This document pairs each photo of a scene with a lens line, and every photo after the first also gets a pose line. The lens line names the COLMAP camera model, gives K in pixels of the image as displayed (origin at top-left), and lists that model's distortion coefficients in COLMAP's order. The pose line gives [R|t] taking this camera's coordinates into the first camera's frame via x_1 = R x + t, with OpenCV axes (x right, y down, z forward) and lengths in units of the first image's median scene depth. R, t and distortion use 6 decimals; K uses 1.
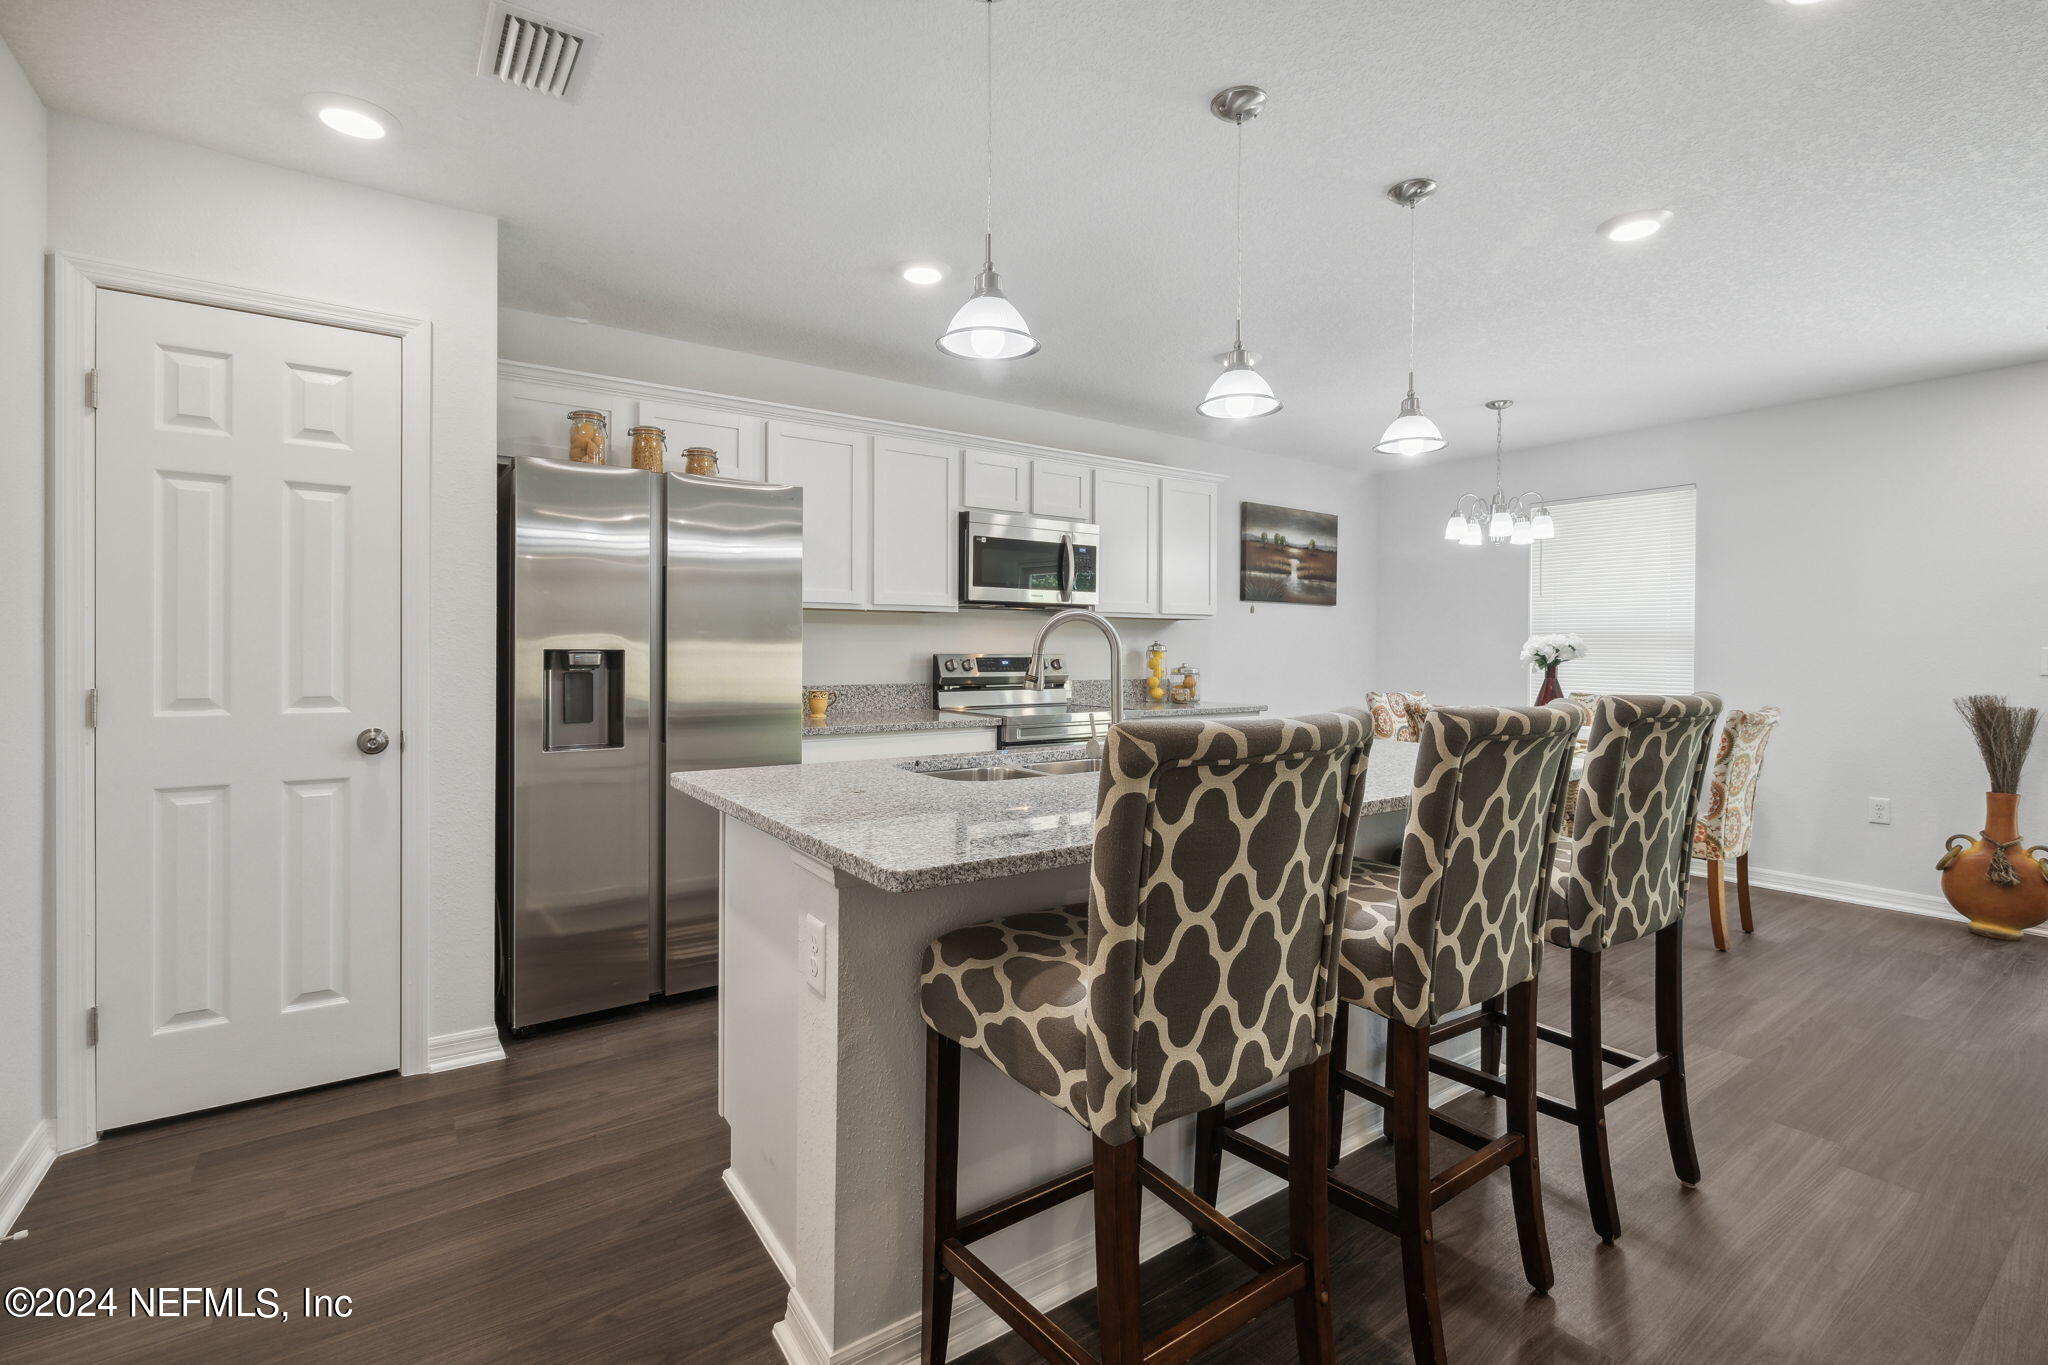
lens RADIAL K [[923.5, 0, 1020.4], [0, 923.5, 654.1], [0, 0, 1]] dist [-0.003624, 0.000073]
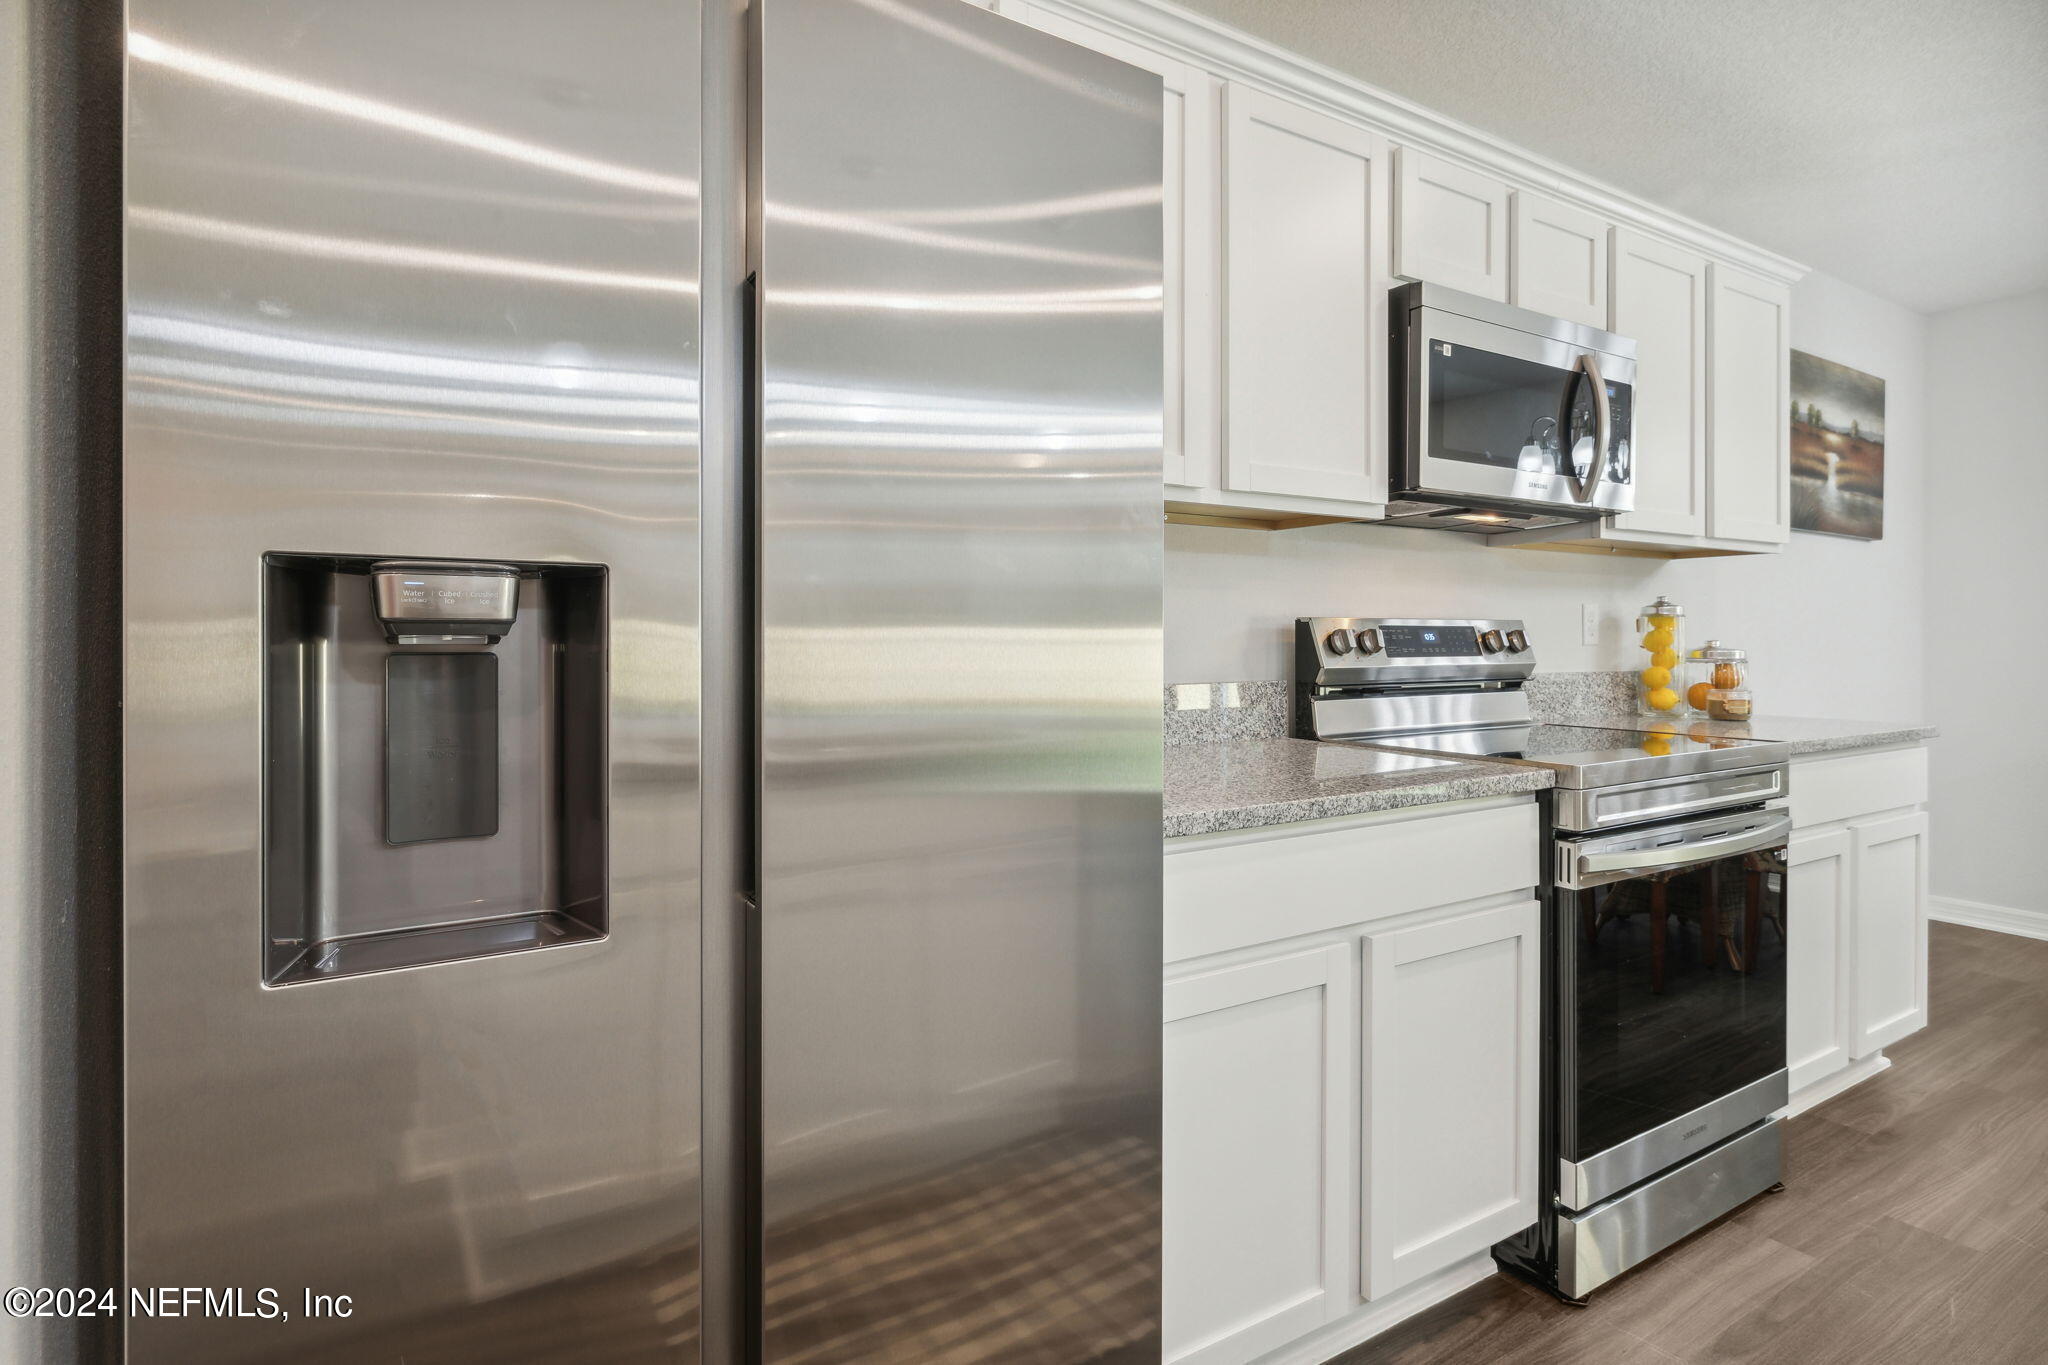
lens RADIAL K [[1029.5, 0, 1023.2], [0, 1029.5, 635.9], [0, 0, 1]] dist [0.000233, -0.000042]
pose [[0.997556, -0.003733, -0.069772, -0.194423], [0.003266, 0.999971, -0.006808, 0.012137], [0.069796, 0.006563, 0.997540, 0.478727]]
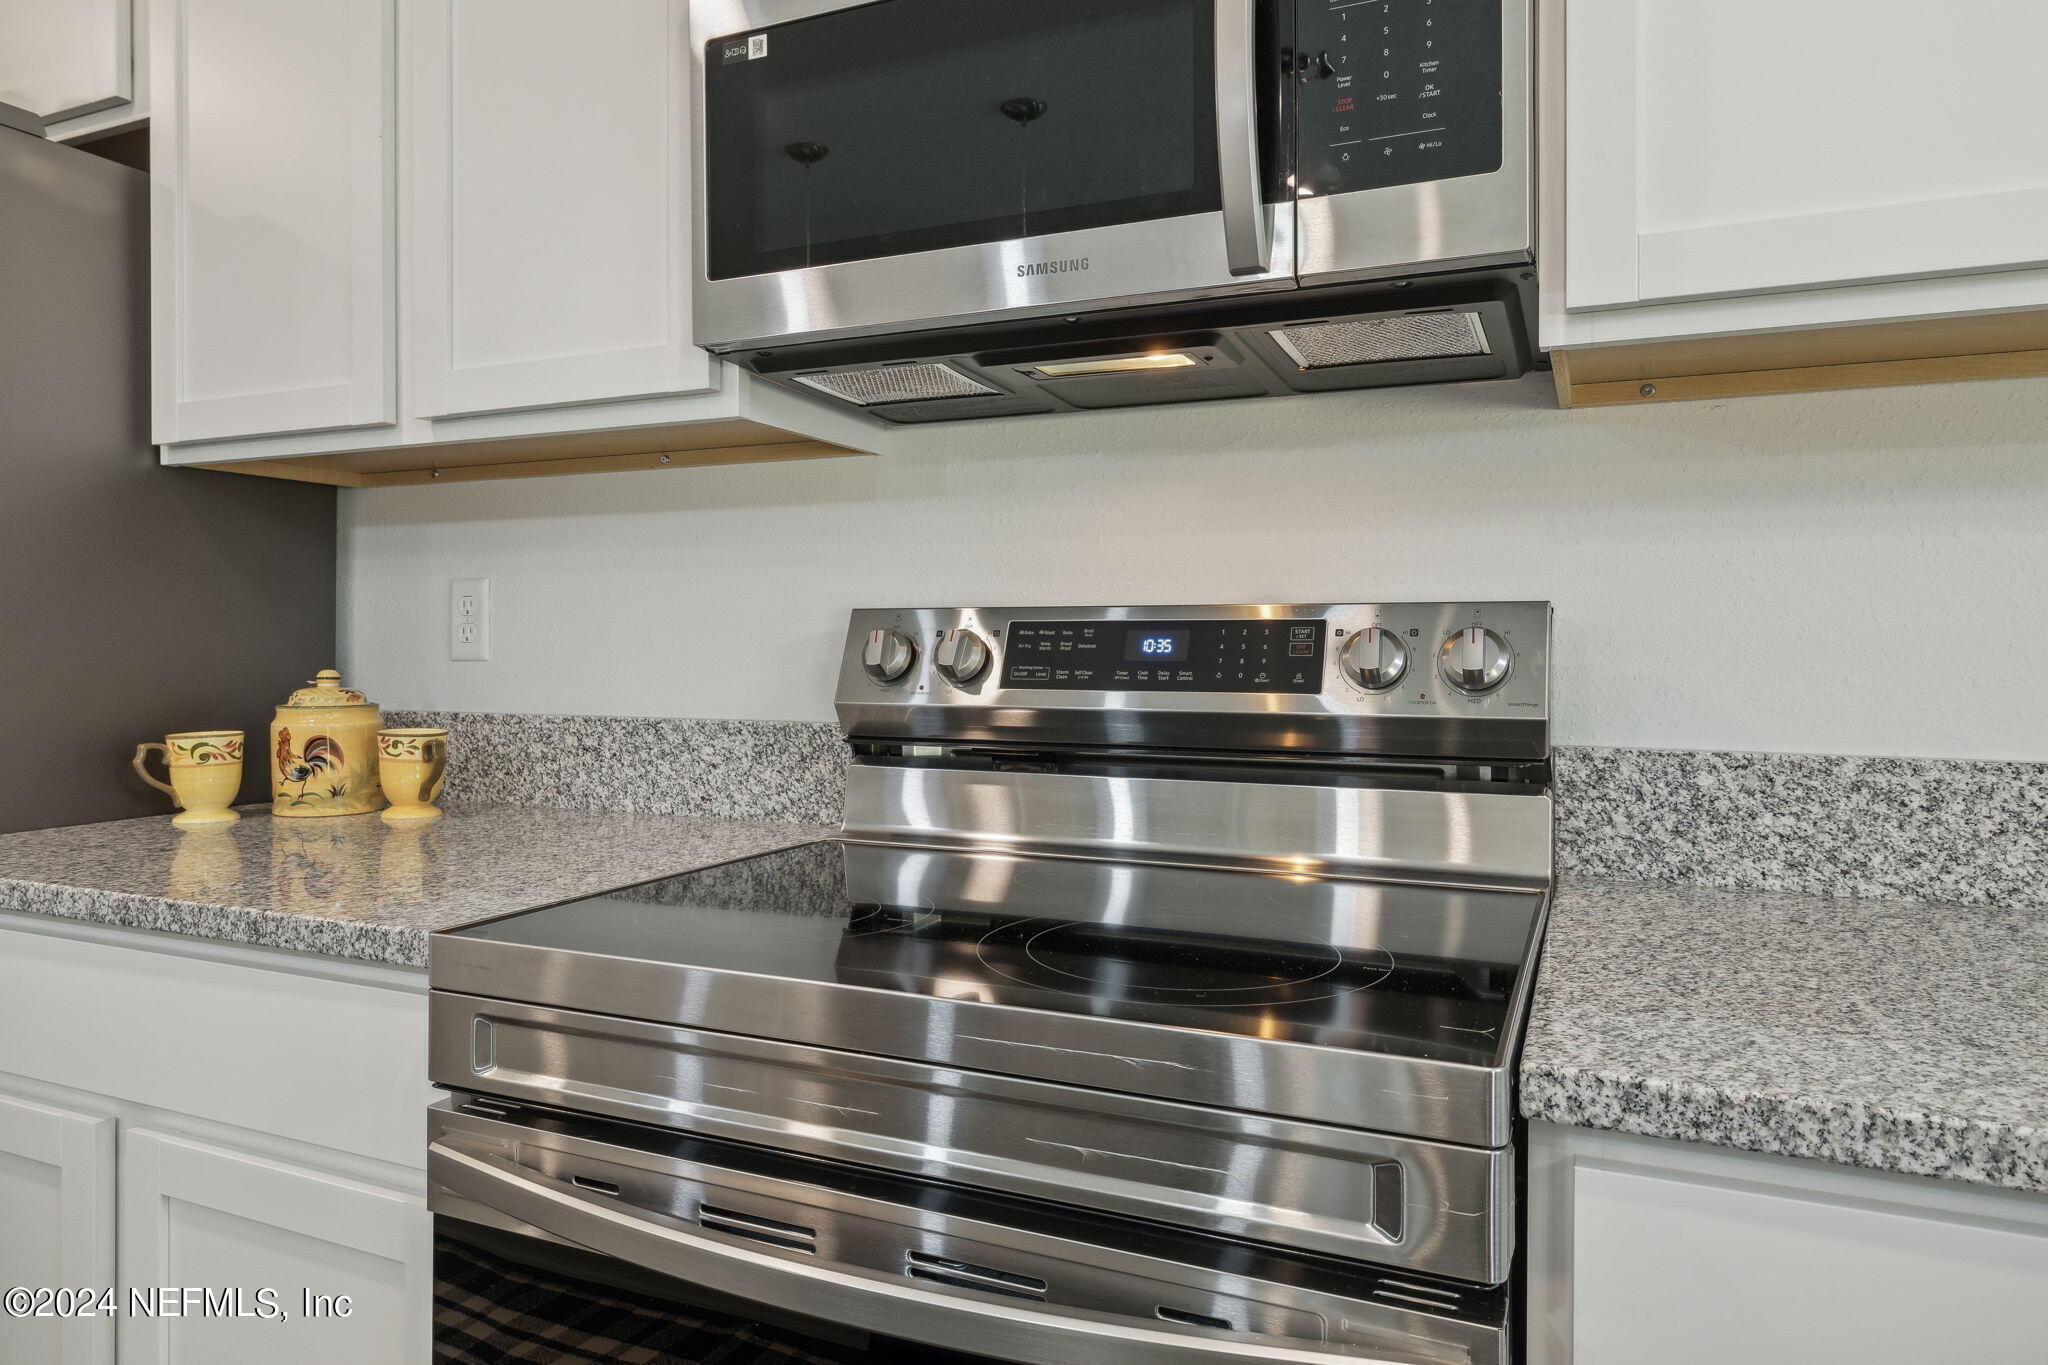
lens RADIAL K [[1298.5, 0, 1019.6], [0, 1298.5, 636.2], [0, 0, 1]] dist [-0.002977, -0.000224]
pose [[0.504251, -0.006289, -0.863534, 0.227670], [-0.005085, 0.999935, -0.010252, 0.010683], [0.863542, 0.009561, 0.504186, 0.857259]]
